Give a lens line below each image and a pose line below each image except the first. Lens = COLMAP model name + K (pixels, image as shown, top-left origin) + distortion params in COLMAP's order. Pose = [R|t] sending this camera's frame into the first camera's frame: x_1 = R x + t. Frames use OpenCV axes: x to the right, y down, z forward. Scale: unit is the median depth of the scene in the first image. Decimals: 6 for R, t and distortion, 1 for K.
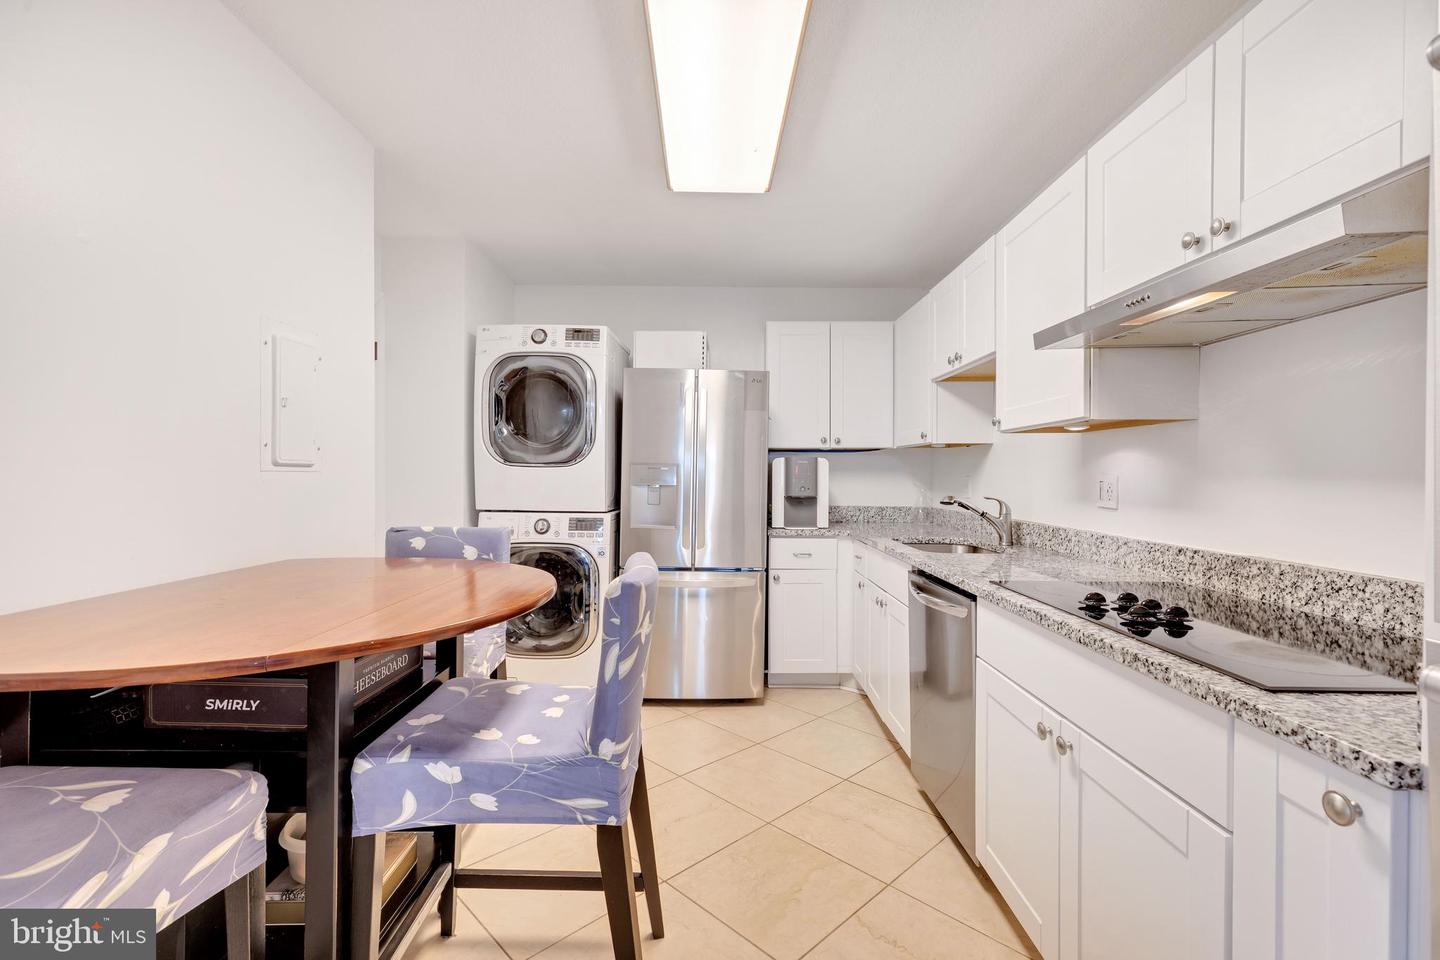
lens RADIAL K [[636.3, 0, 714.6], [0, 636.3, 473.8], [0, 0, 1]] dist [-0.001577, -0.000061]
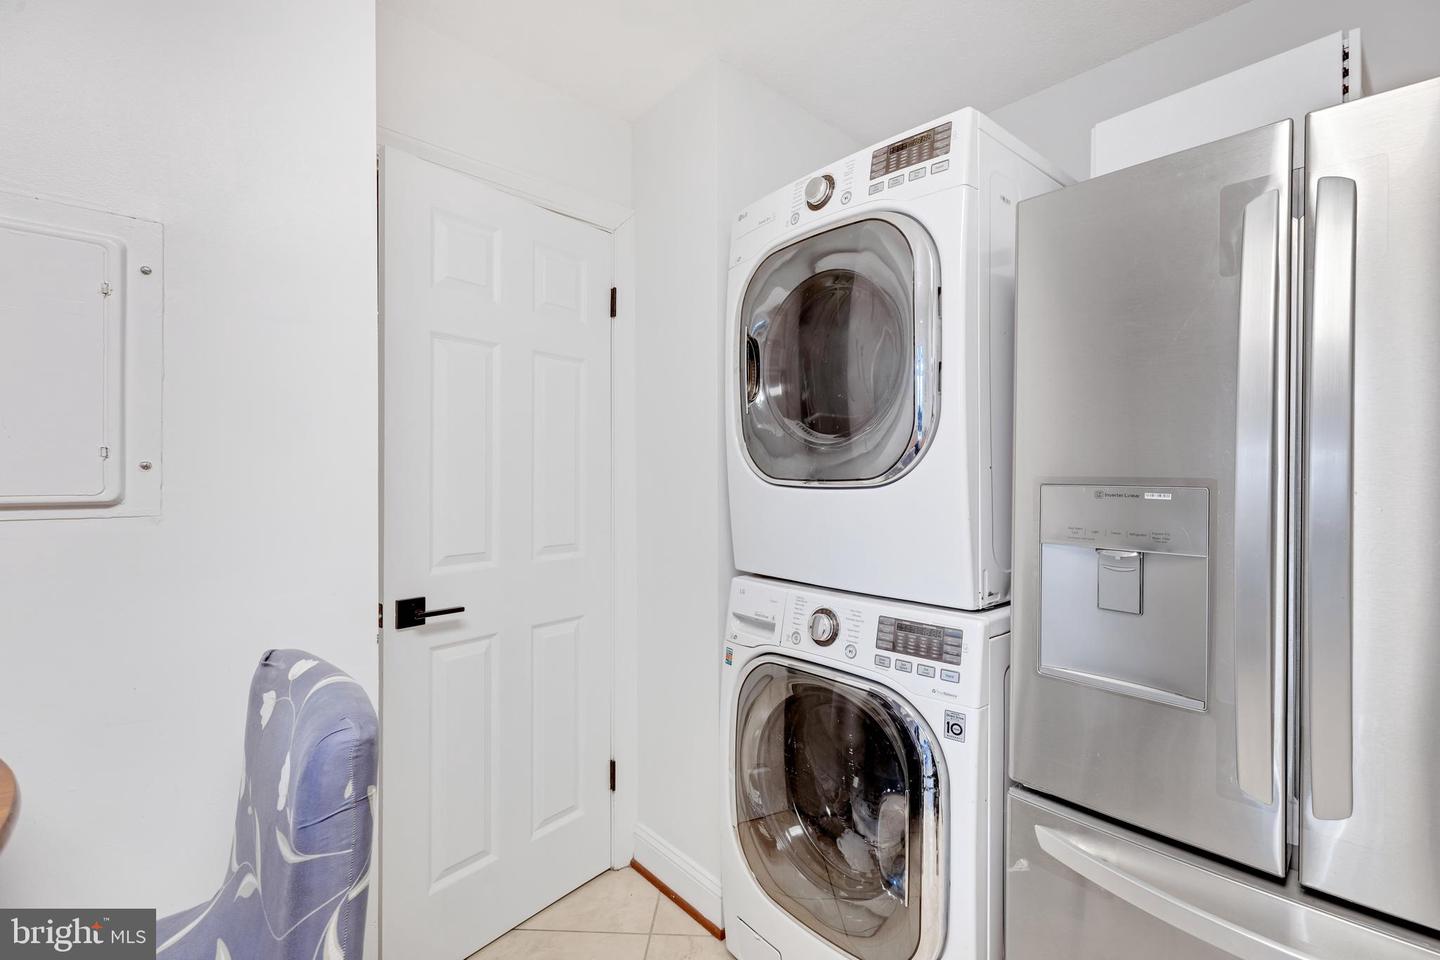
lens RADIAL K [[636.3, 0, 718.2], [0, 636.3, 468.7], [0, 0, 1]] dist [-0.001577, -0.000061]
pose [[0.679378, -0.011700, -0.733695, -0.001961], [0.004911, 0.999923, -0.011398, -0.019583], [0.733772, 0.004140, 0.679383, 0.645324]]
